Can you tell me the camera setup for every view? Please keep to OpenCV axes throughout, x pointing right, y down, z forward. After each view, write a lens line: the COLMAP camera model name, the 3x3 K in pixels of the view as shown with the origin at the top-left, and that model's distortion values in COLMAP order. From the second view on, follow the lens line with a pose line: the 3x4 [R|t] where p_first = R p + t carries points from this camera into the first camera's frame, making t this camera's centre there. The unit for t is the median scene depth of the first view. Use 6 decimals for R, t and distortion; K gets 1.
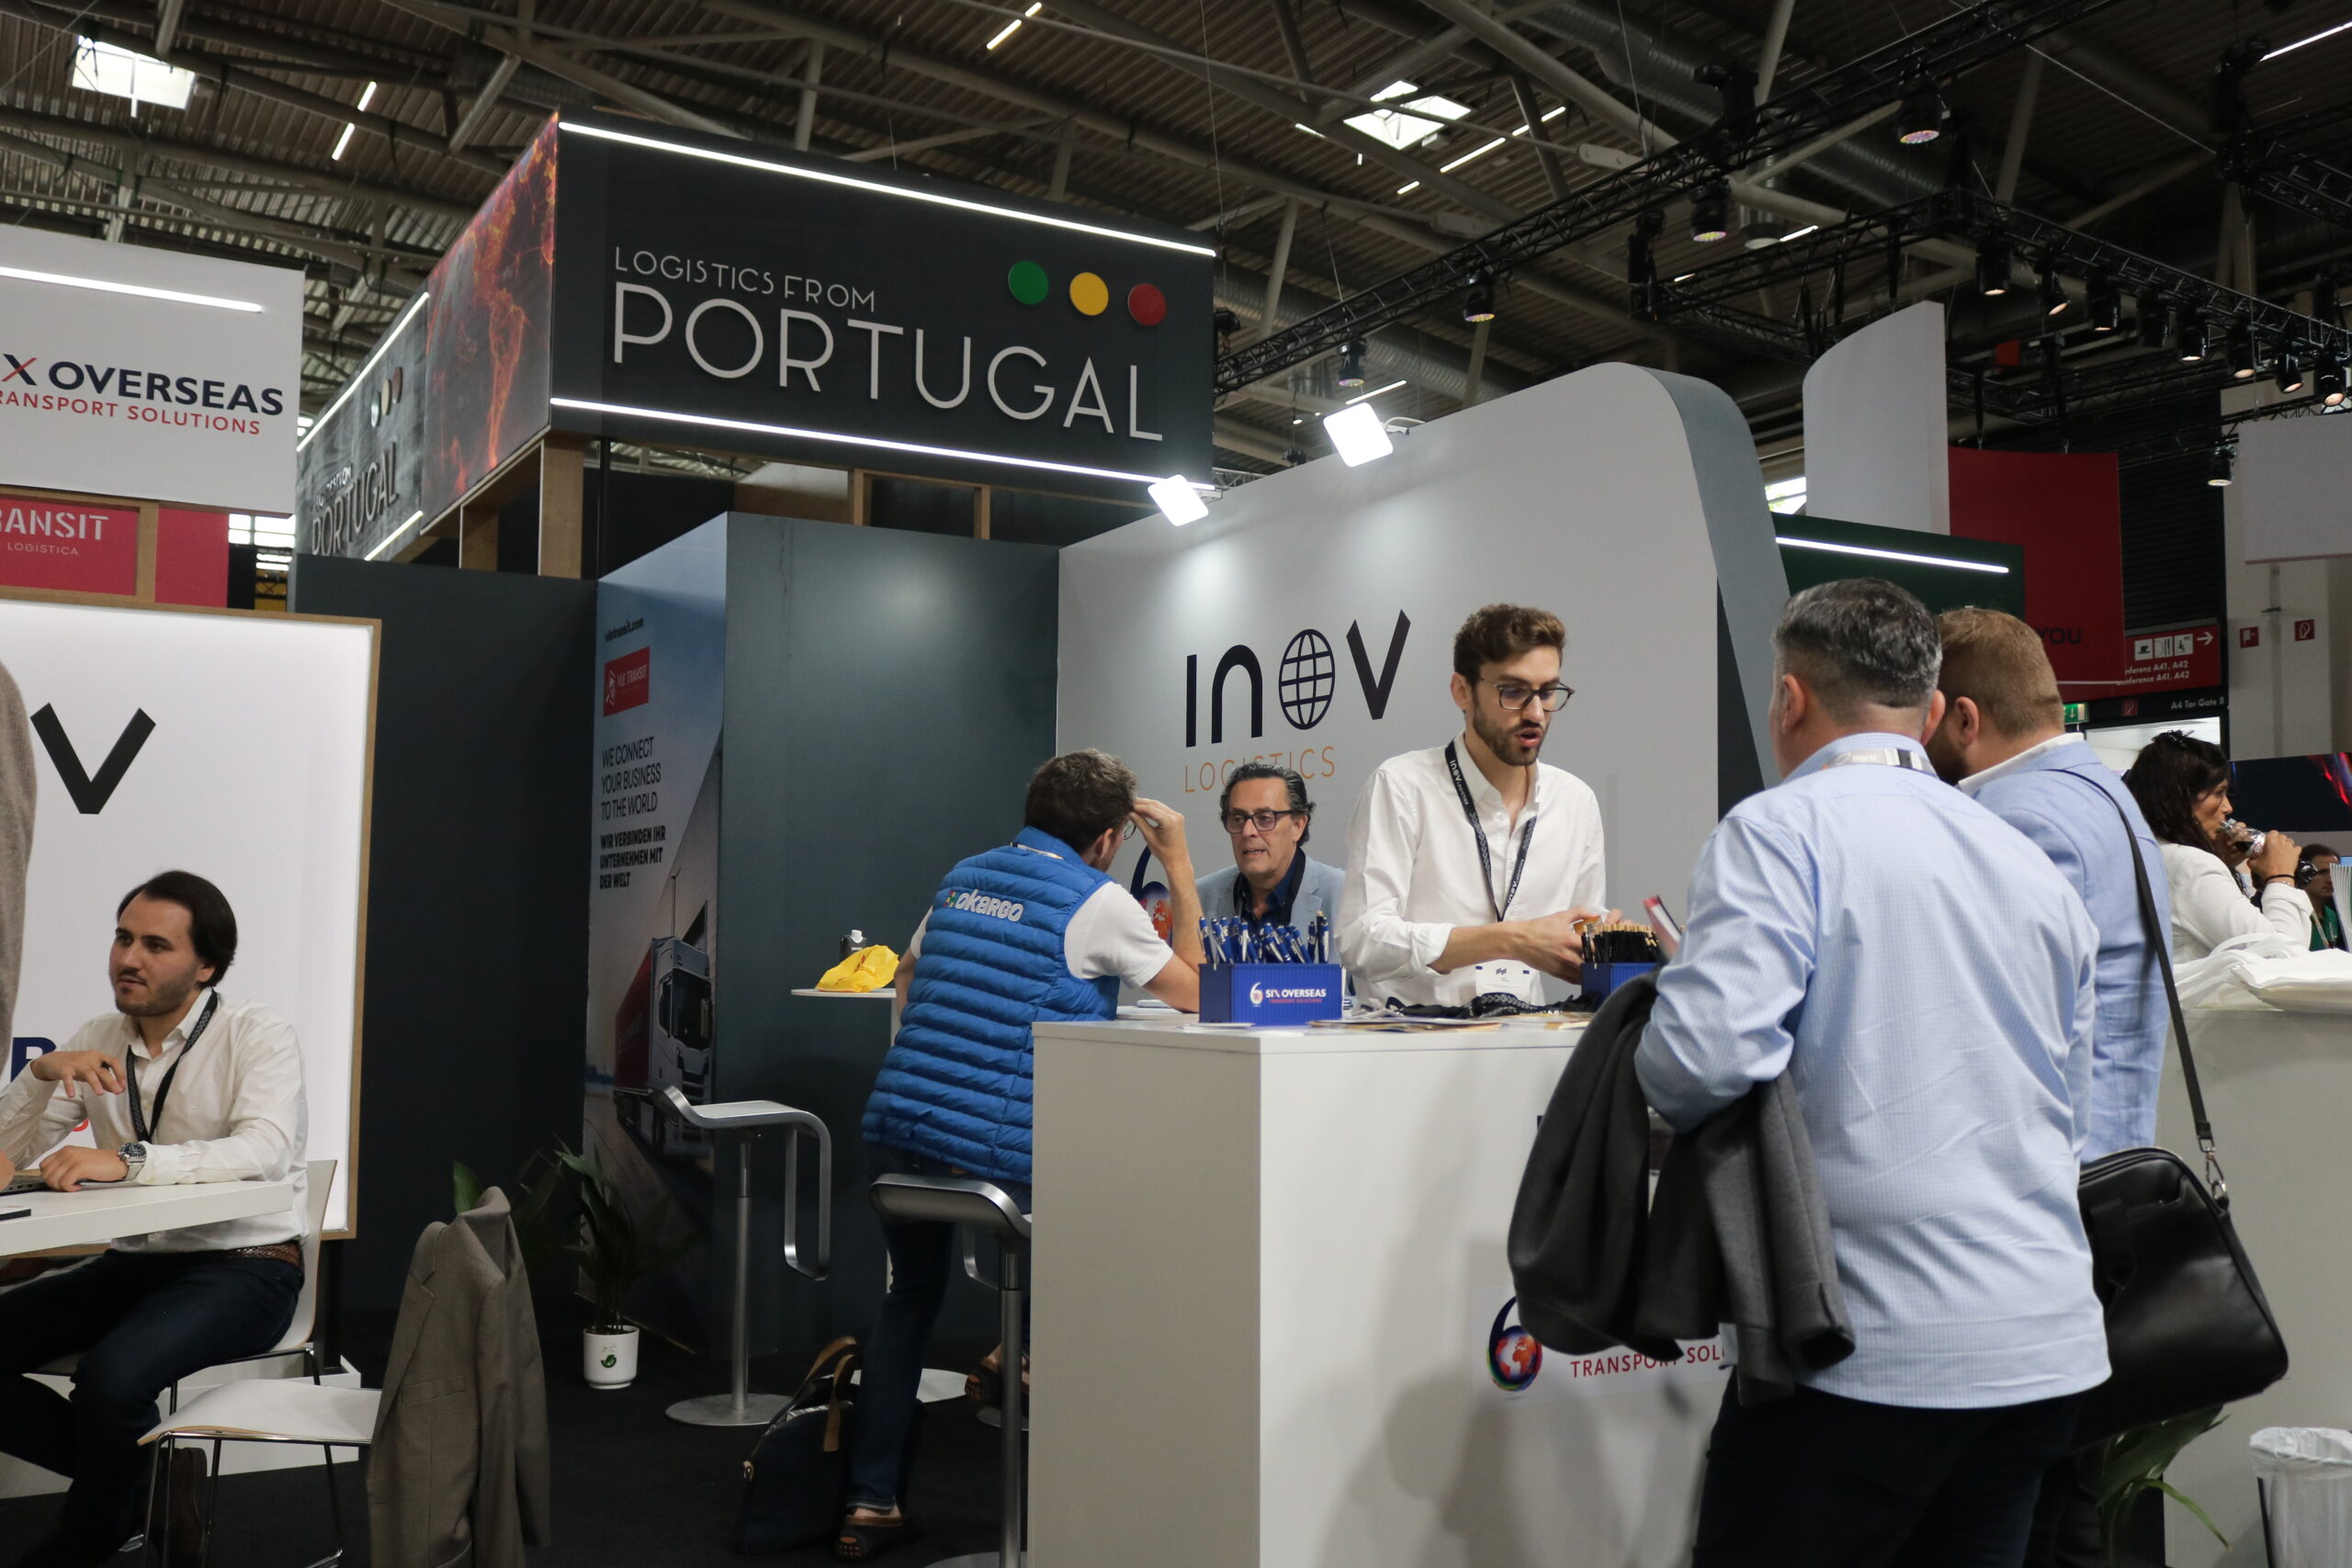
lens RADIAL K [[2221.1, 0, 1178.2], [0, 2221.1, 789.9], [0, 0, 1]] dist [-0.010005, 0.000000]
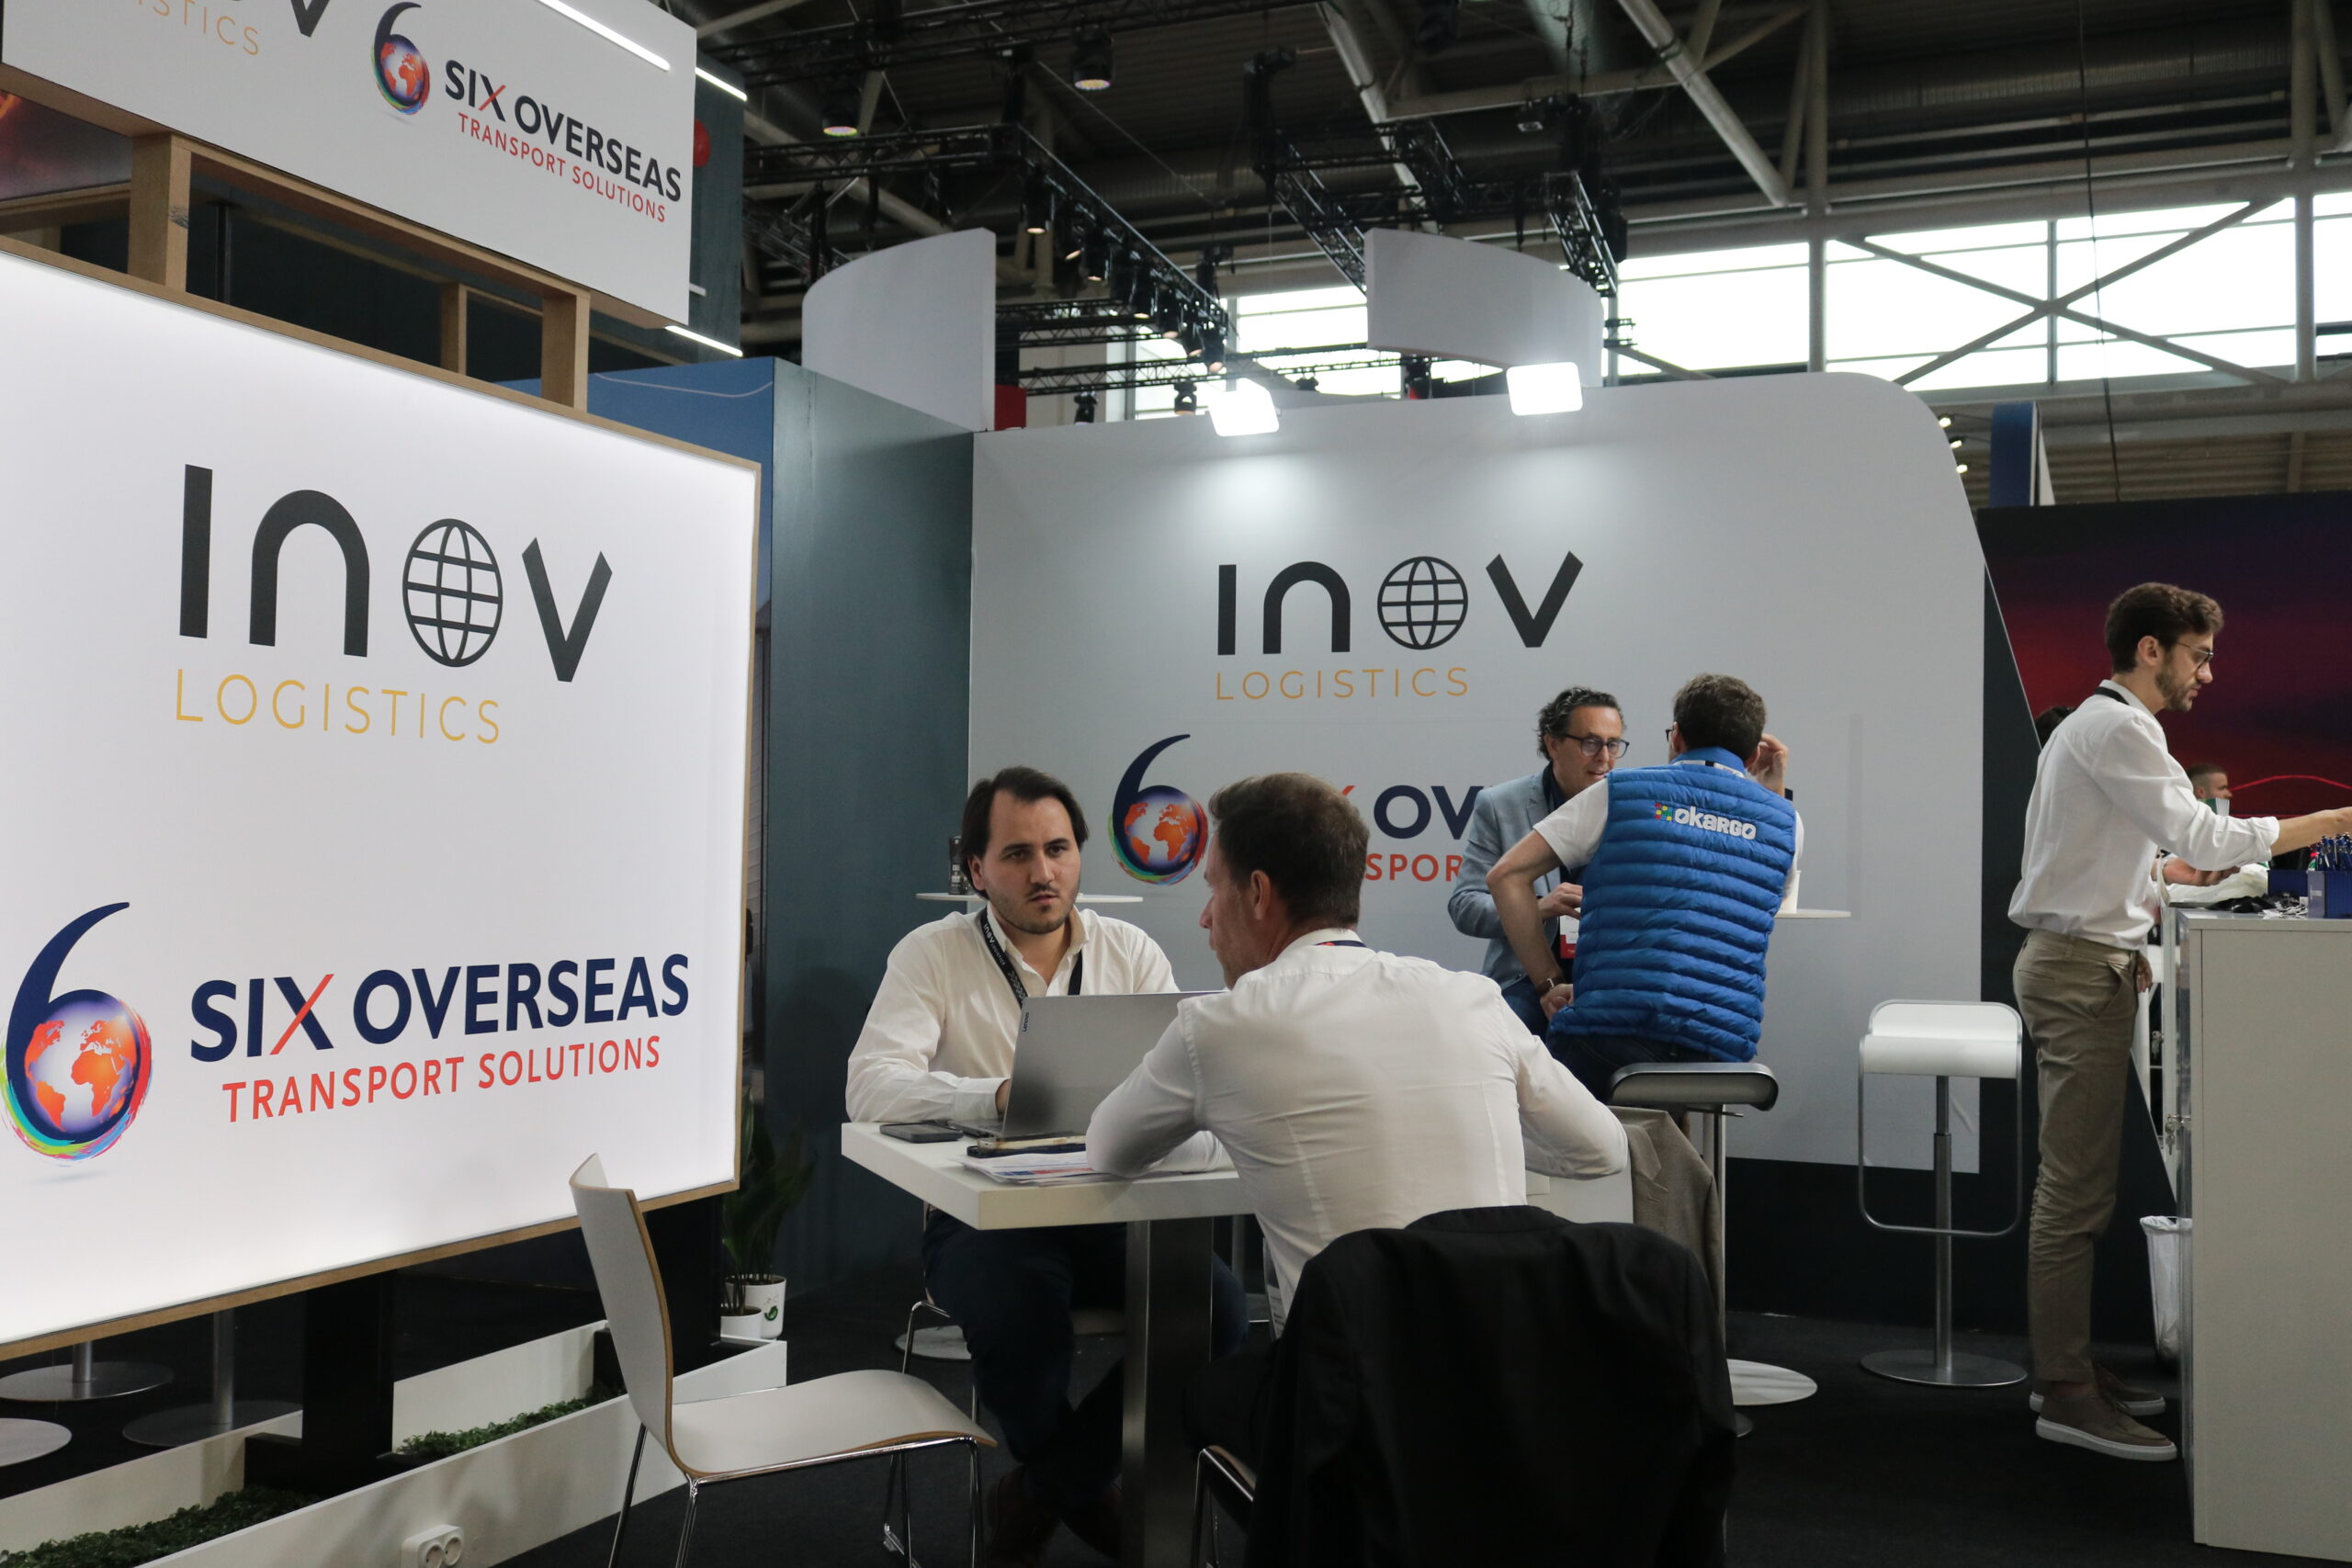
lens RADIAL K [[2315.0, 0, 1176.2], [0, 2315.0, 776.2], [0, 0, 1]] dist [-0.007732, 0.000000]
pose [[0.790006, 0.024549, 0.612608, -0.766584], [-0.053268, 0.998168, 0.028694, 0.008552], [-0.610781, -0.055301, 0.789866, 0.196041]]
